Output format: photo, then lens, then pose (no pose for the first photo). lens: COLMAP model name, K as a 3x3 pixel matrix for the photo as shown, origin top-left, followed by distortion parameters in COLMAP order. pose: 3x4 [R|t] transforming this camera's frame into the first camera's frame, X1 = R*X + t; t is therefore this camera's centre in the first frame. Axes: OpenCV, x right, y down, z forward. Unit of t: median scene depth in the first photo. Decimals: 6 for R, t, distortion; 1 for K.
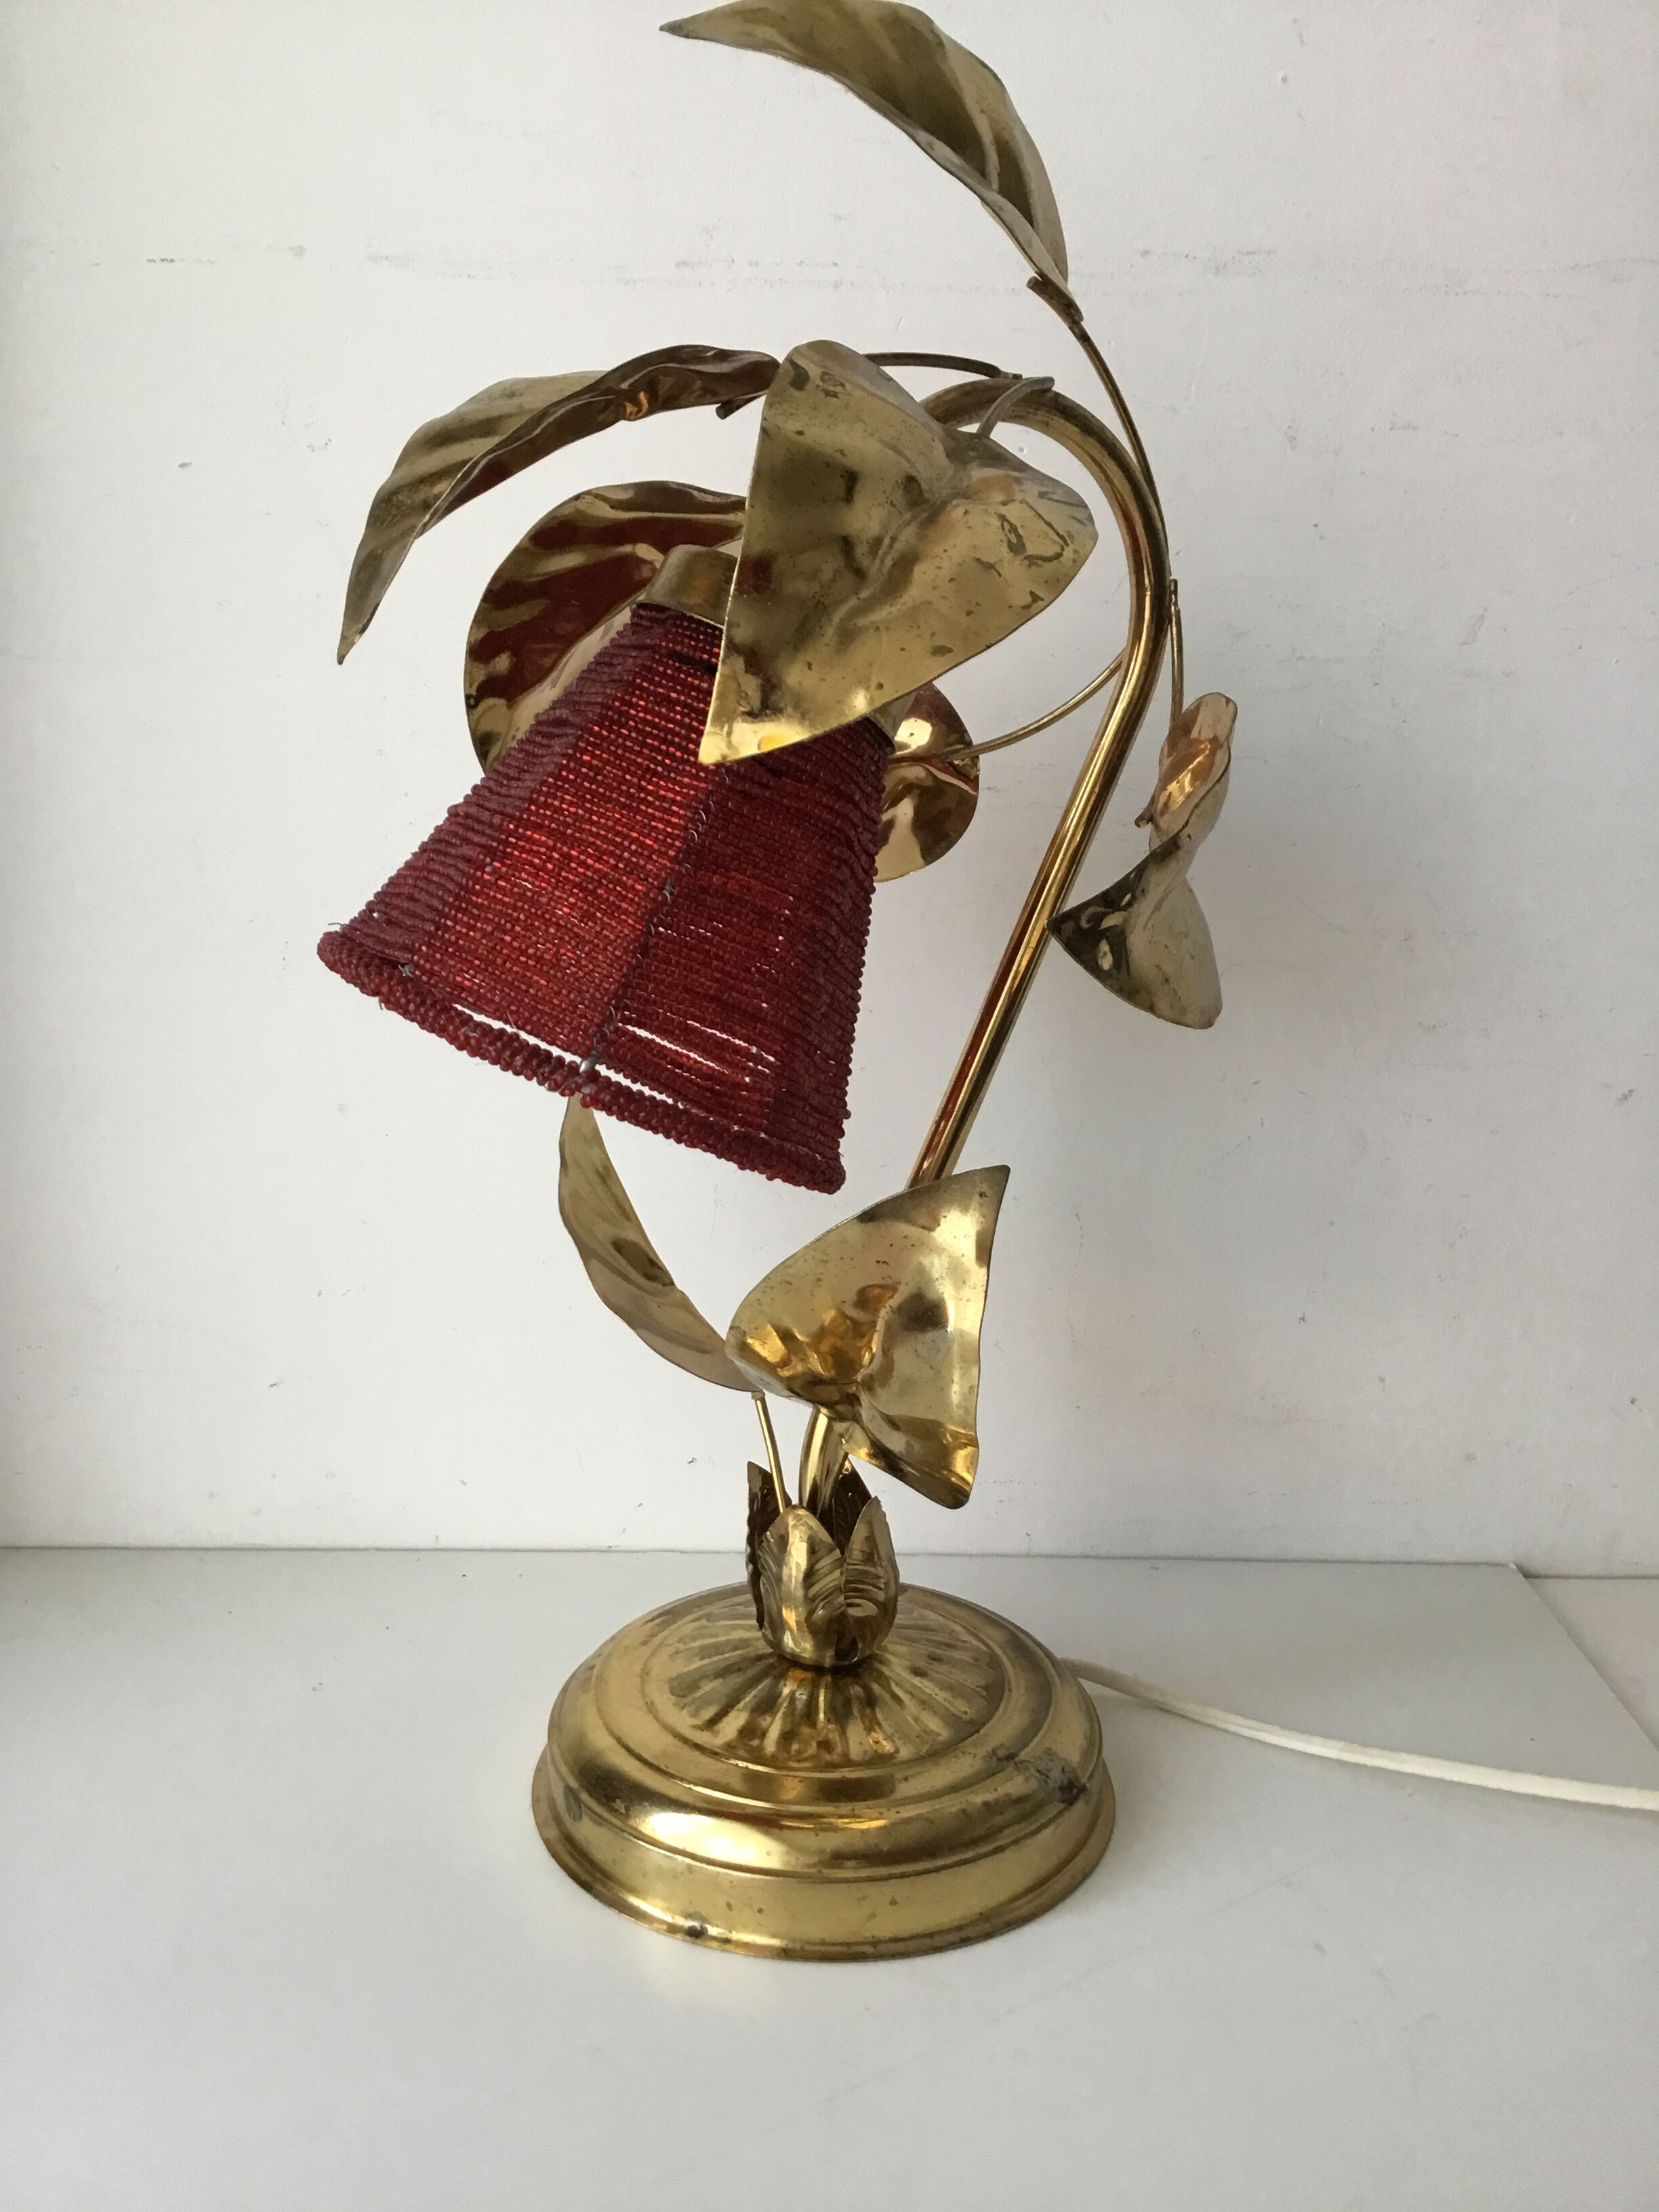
lens RADIAL K [[2068.9, 0, 825.8], [0, 2068.9, 1115.0], [0, 0, 1]] dist [0.159870, -0.361420]
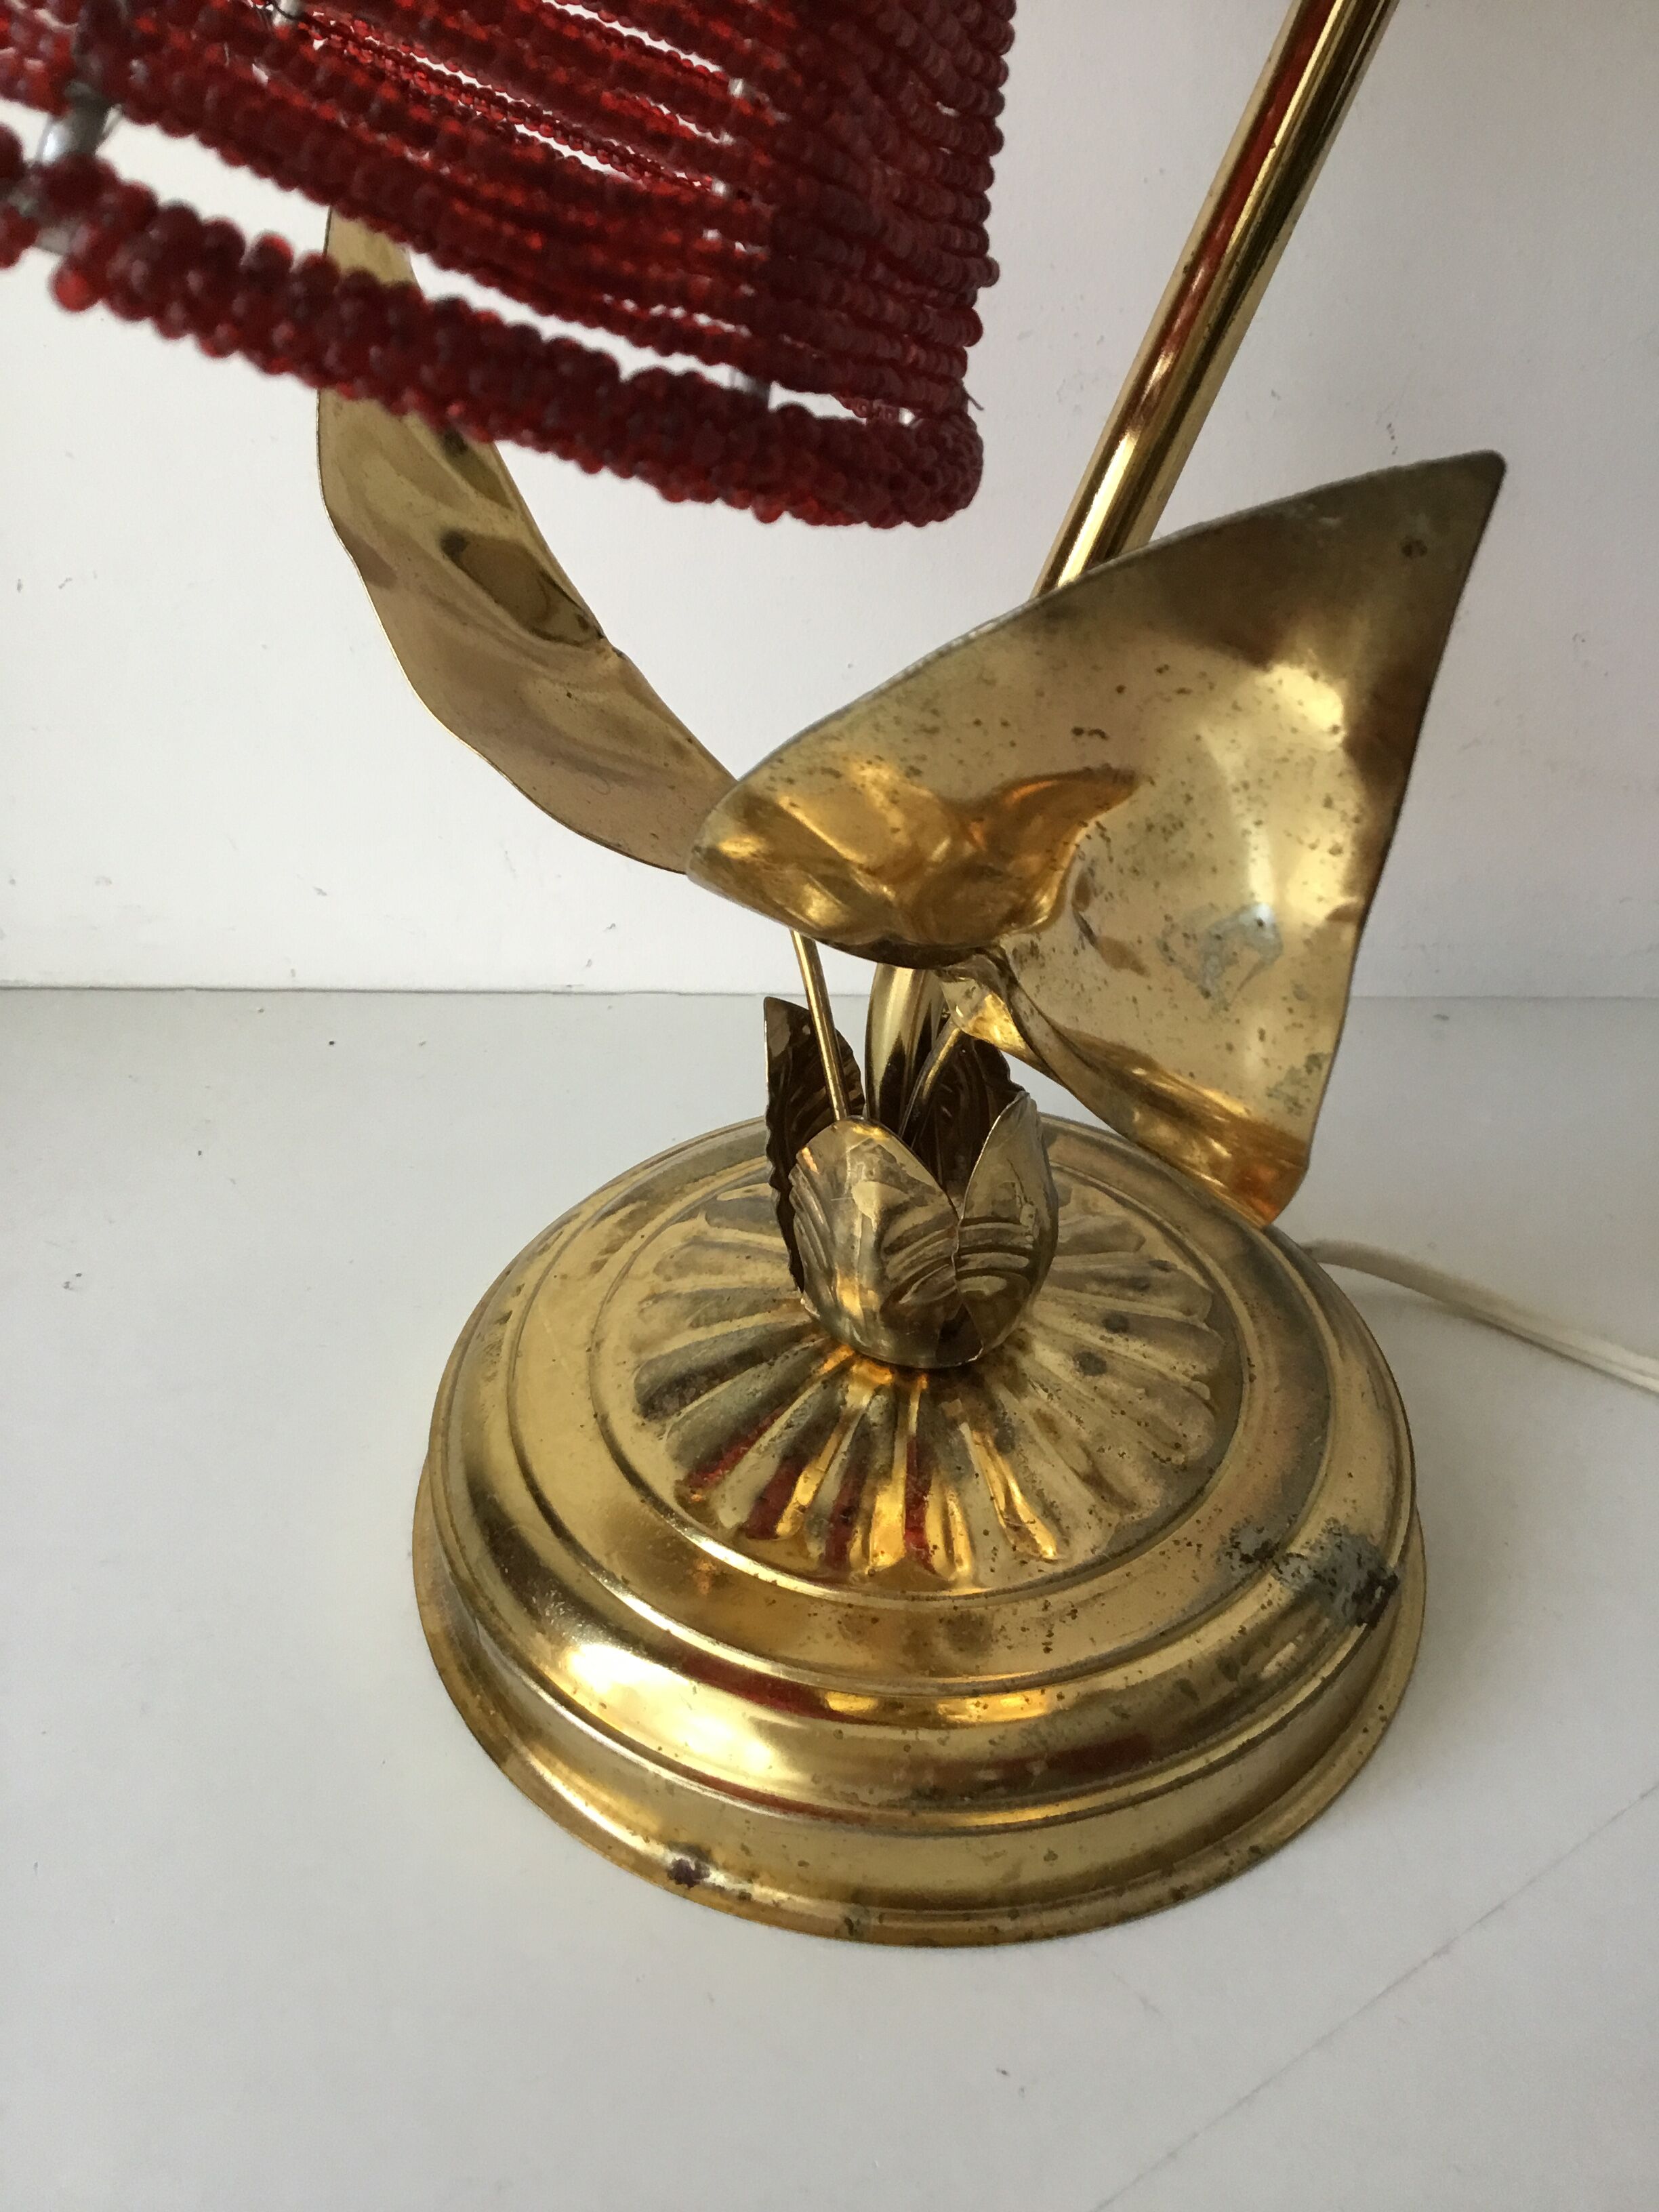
lens RADIAL K [[2068.9, 0, 825.8], [0, 2068.9, 1115.0], [0, 0, 1]] dist [0.159870, -0.361420]
pose [[0.999433, -0.004812, -0.033338, -0.005866], [0.017831, 0.915268, 0.402451, -0.012512], [0.028577, -0.402817, 0.914834, 0.545097]]
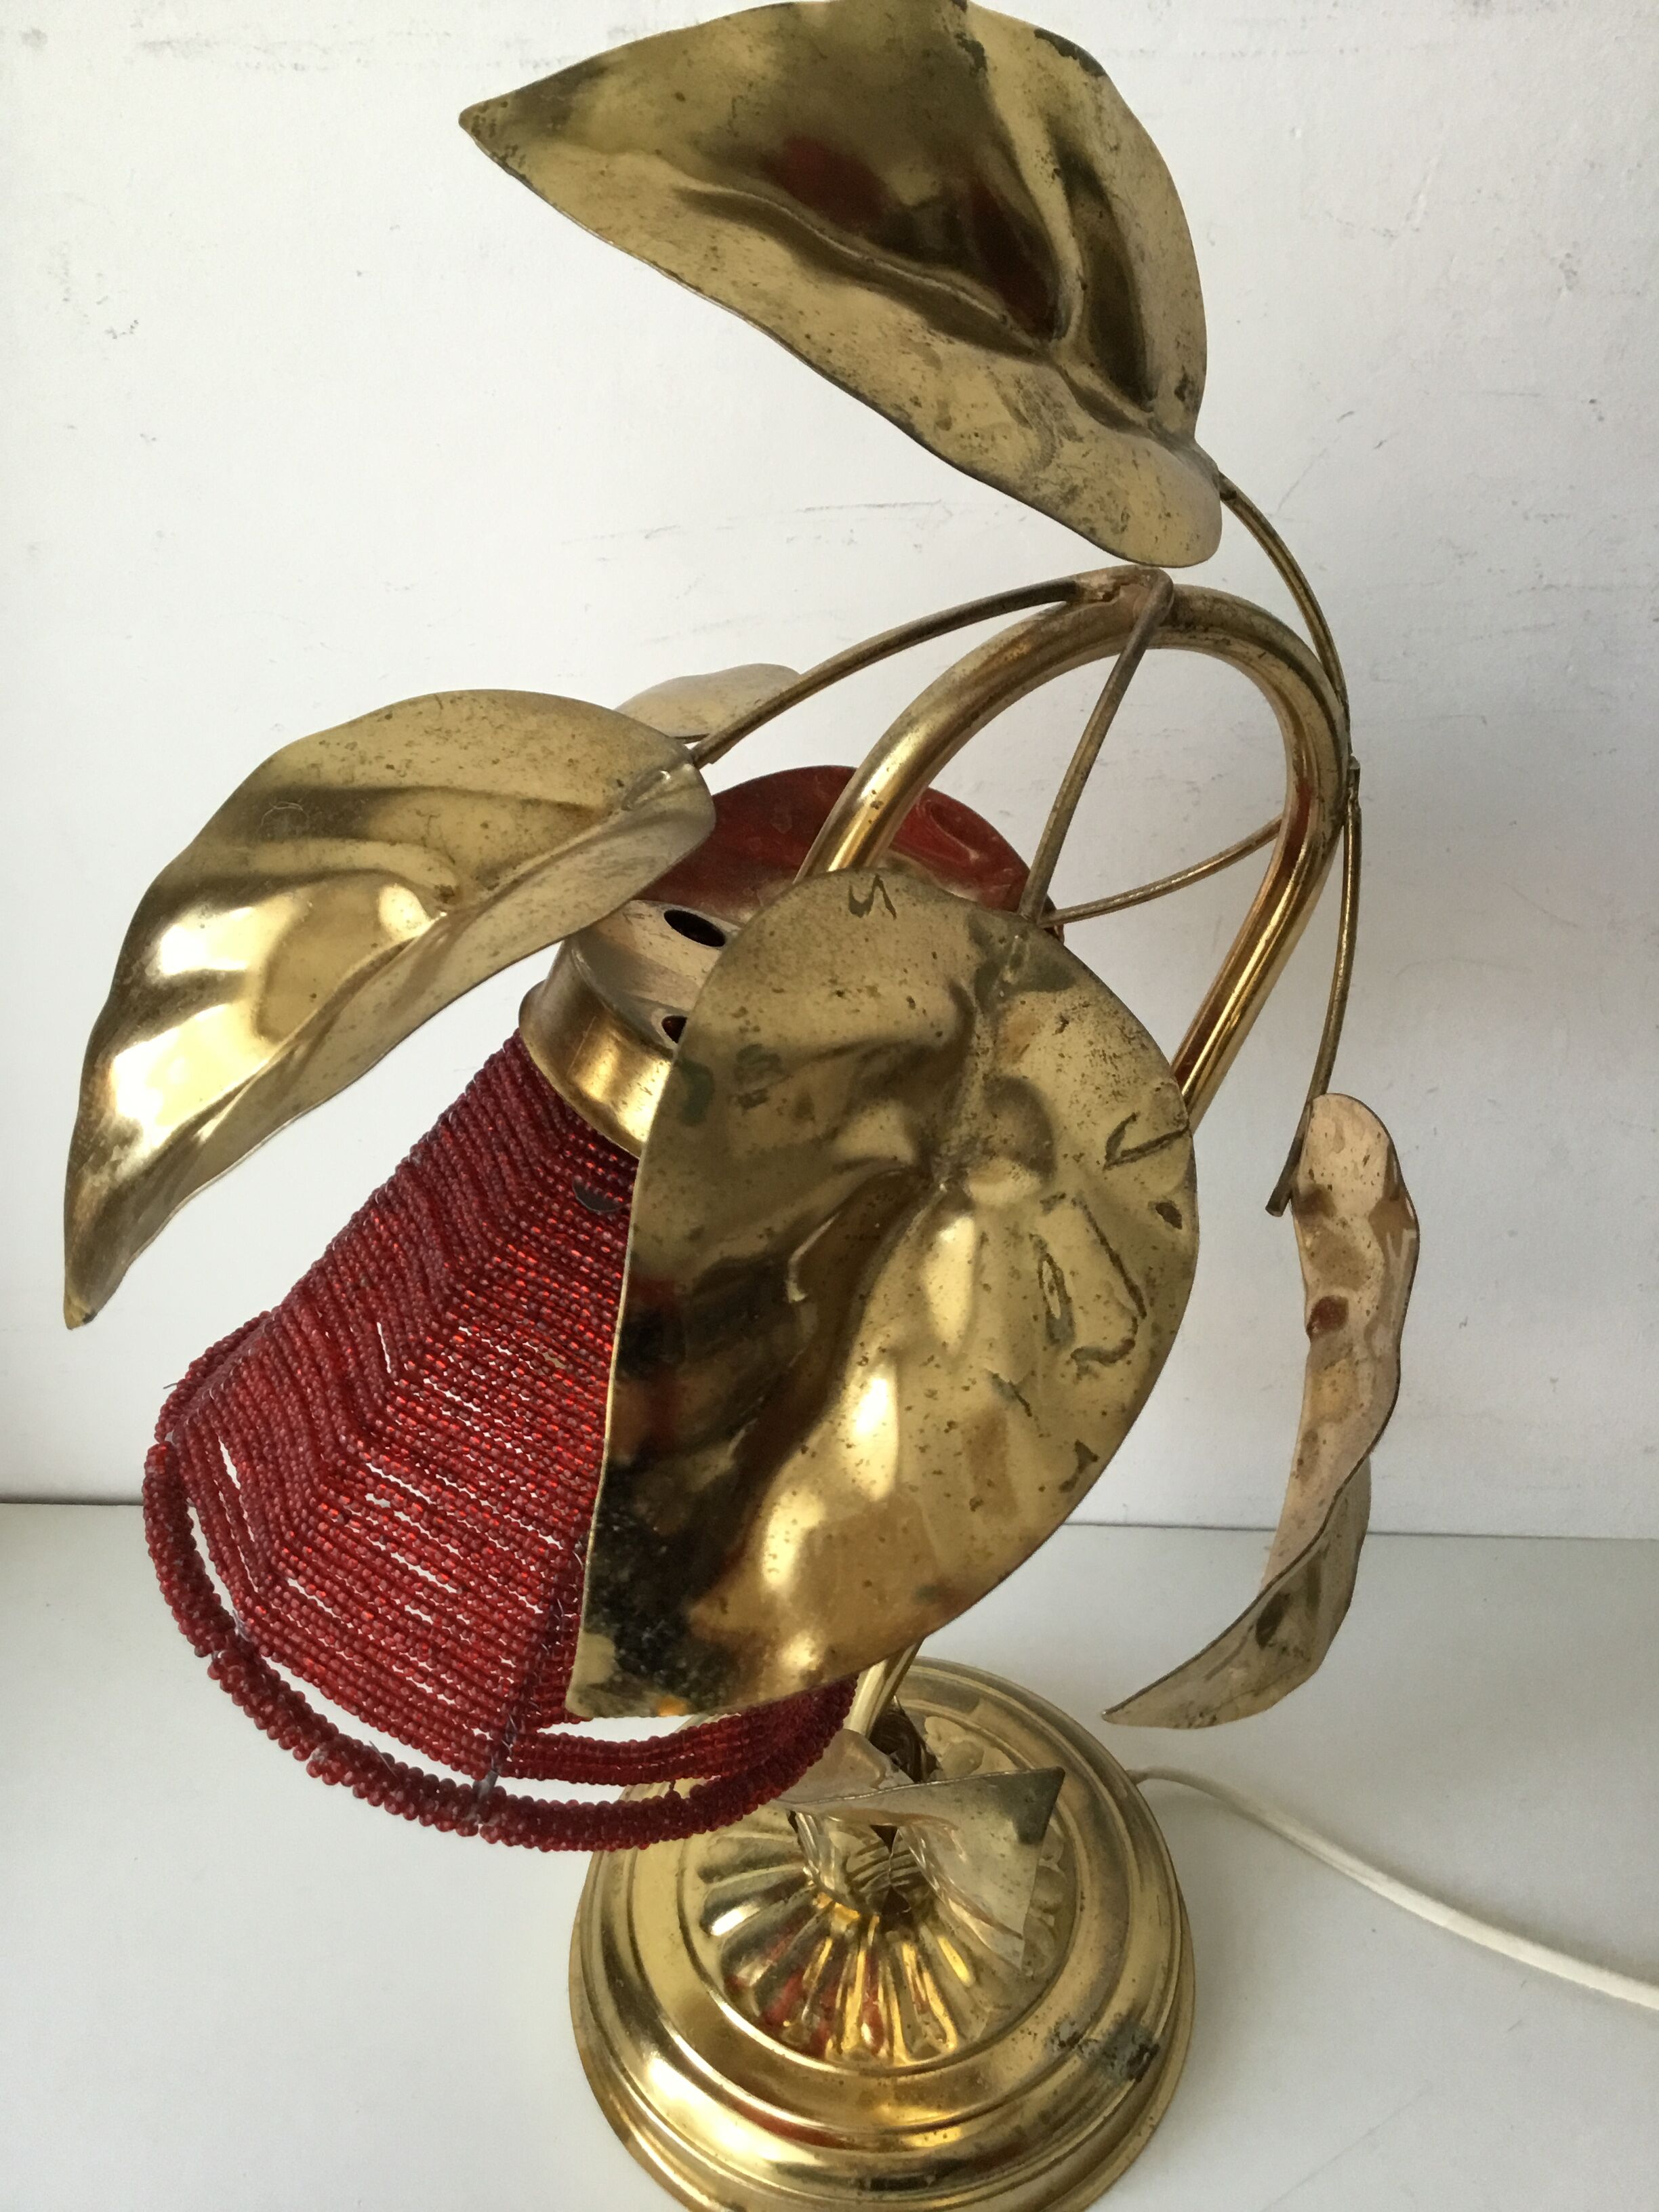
lens RADIAL K [[2066.7, 0, 836.1], [0, 2066.7, 1194.3], [0, 0, 1]] dist [0.091634, -0.112611]
pose [[0.997330, 0.002684, -0.072984, 0.049447], [0.028428, 0.906242, 0.421803, -0.404591], [0.067273, -0.422751, 0.903745, 0.323543]]
